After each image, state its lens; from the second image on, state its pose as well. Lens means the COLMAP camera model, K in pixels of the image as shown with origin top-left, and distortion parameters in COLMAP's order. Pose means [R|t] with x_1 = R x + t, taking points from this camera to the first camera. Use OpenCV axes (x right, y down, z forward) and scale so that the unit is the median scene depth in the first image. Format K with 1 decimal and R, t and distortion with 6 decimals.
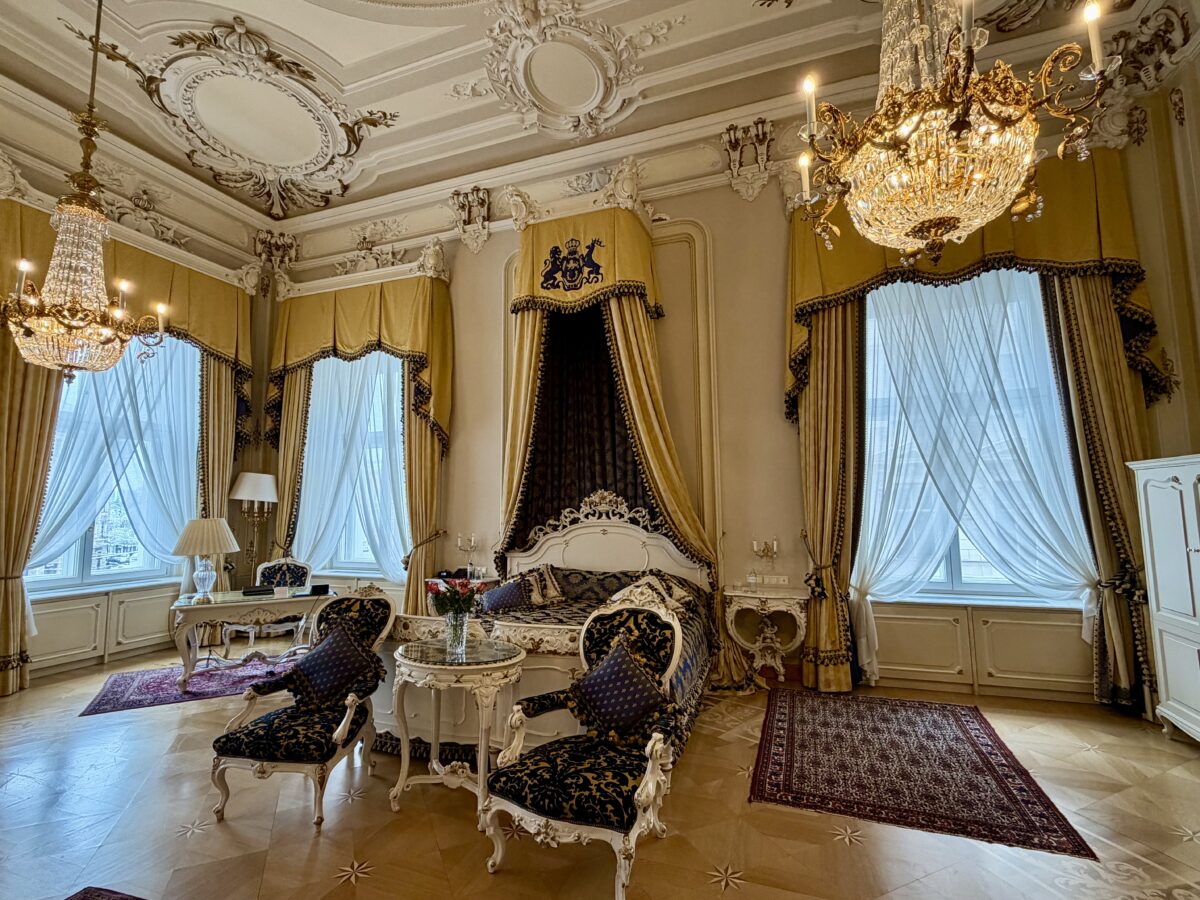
lens RADIAL K [[567.6, 0, 600.0], [0, 567.6, 450.0], [0, 0, 1]] dist [-0.001027, -0.000104]
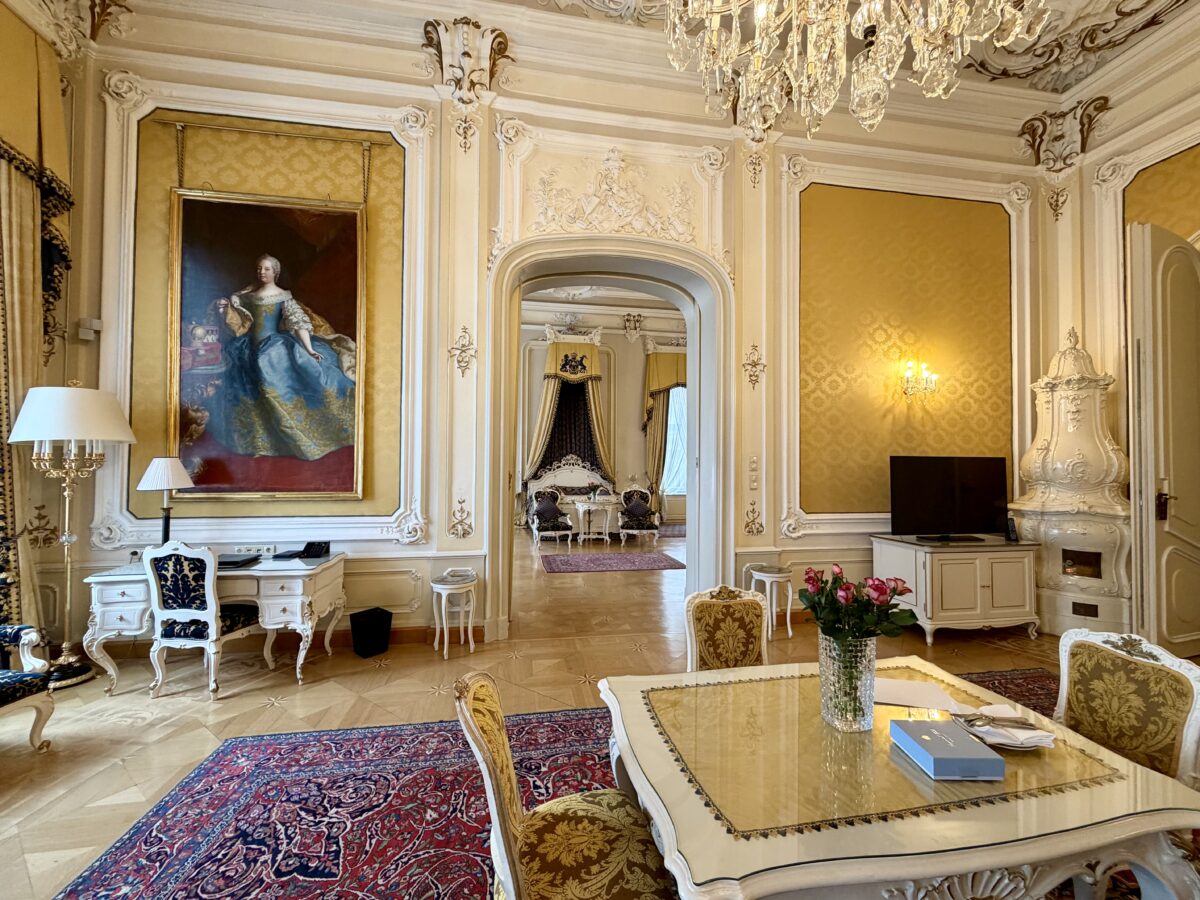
lens RADIAL K [[485.6, 0, 600.0], [0, 485.6, 450.0], [0, 0, 1]] dist [-0.000592, -0.000191]
pose [[0.867126, 0.029079, 0.497240, -0.991865], [-0.068404, 0.995788, 0.061053, -0.089005], [-0.493370, -0.086954, 0.865462, -0.919677]]
